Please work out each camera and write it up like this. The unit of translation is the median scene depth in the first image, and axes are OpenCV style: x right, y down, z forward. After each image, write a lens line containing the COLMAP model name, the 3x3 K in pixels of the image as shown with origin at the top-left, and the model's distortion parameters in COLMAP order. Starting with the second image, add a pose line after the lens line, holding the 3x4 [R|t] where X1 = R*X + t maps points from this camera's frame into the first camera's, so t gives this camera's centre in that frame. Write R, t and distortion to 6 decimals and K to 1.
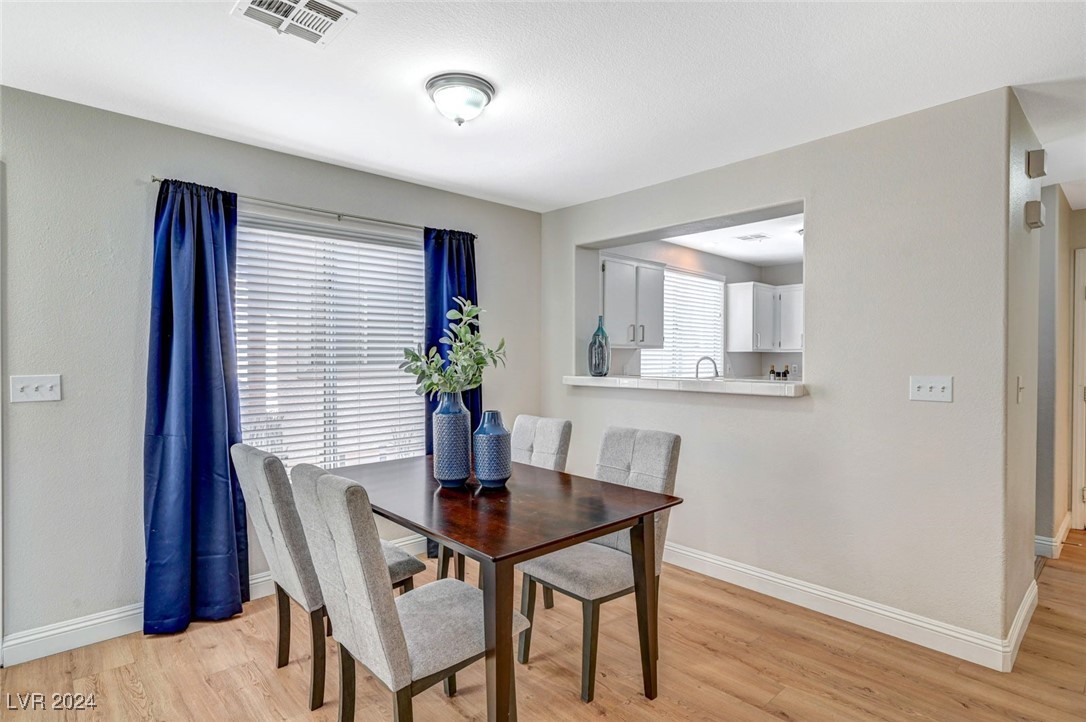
lens RADIAL K [[555.9, 0, 547.3], [0, 555.9, 365.4], [0, 0, 1]] dist [-0.001762, -0.000476]
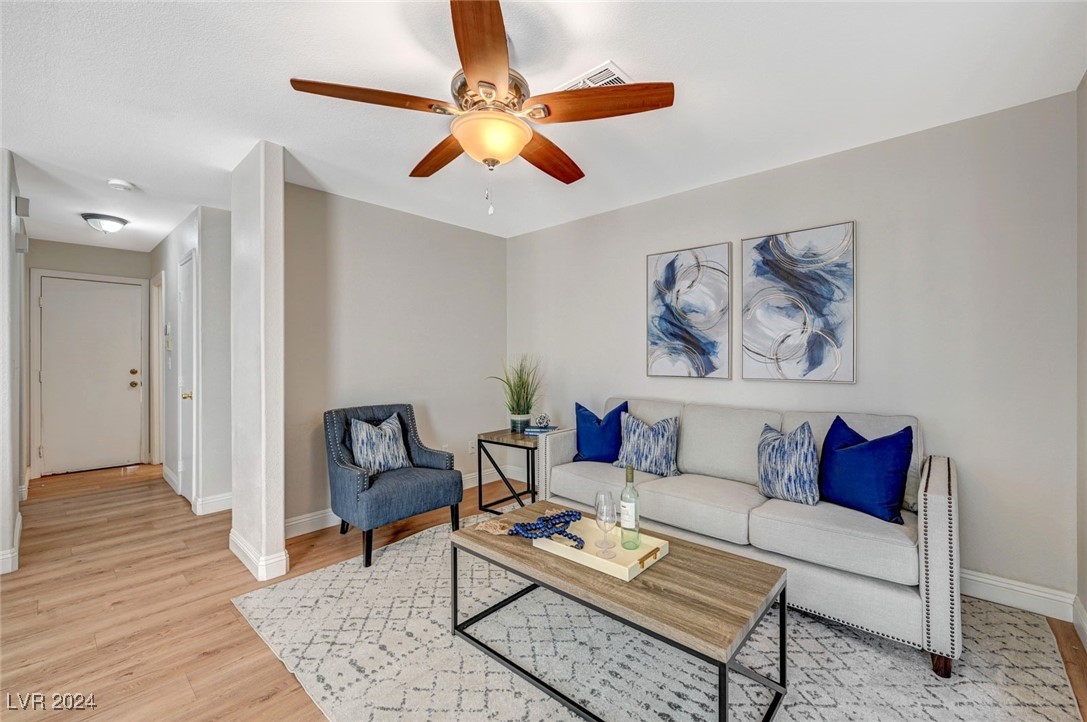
lens RADIAL K [[448.1, 0, 547.9], [0, 448.1, 357.1], [0, 0, 1]] dist [0.000421, 0.000045]
pose [[-0.093191, -0.002821, 0.995644, -0.334033], [0.015916, 0.999864, 0.004323, 0.026443], [-0.995521, 0.016250, -0.093133, -0.190342]]
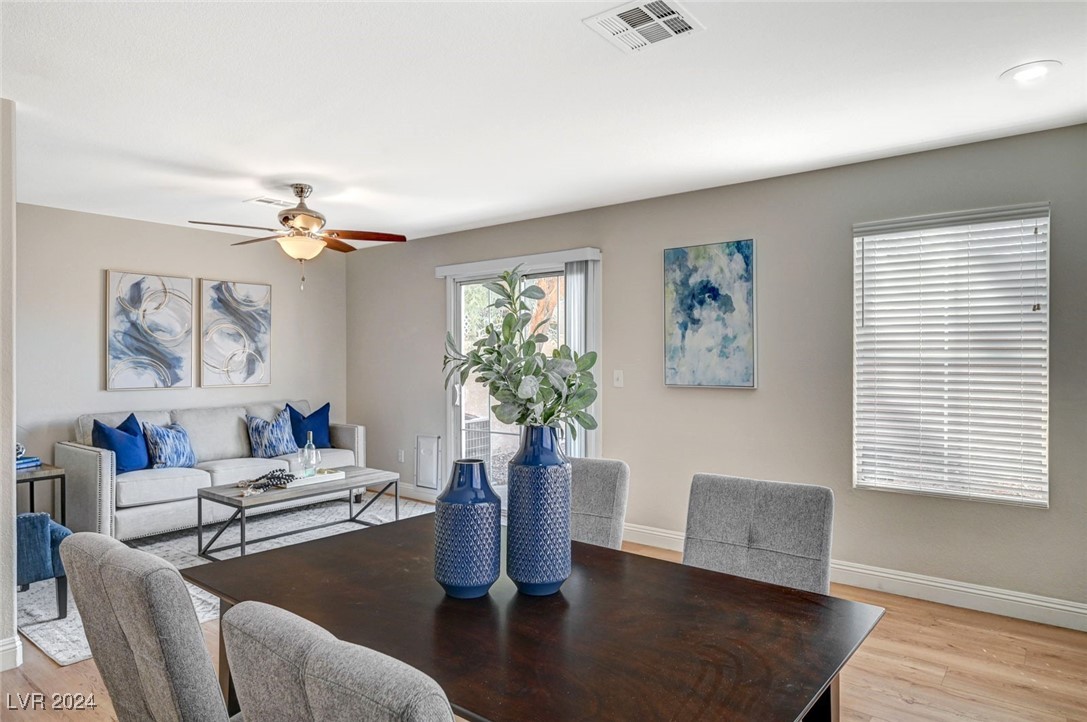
lens RADIAL K [[662.3, 0, 548.6], [0, 662.3, 357.8], [0, 0, 1]] dist [-0.001741, 0.000130]
pose [[-0.988367, -0.000061, -0.152085, -0.065414], [-0.002274, 0.999894, 0.014376, -0.028383], [0.152068, 0.014555, -0.988263, 1.375901]]
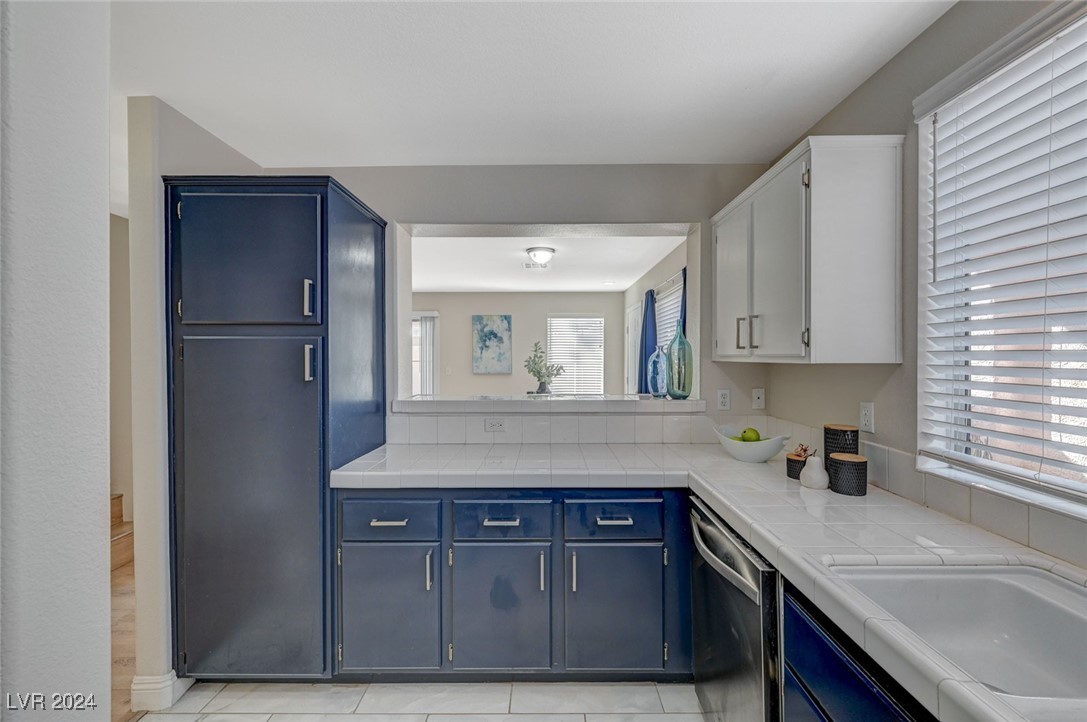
lens RADIAL K [[452.6, 0, 544.9], [0, 452.6, 359.6], [0, 0, 1]] dist [0.000237, 0.000004]
pose [[-0.686539, 0.004959, -0.727076, 0.969458], [-0.010025, 0.999817, 0.016284, -0.062858], [0.727024, 0.018469, -0.686364, 1.875789]]
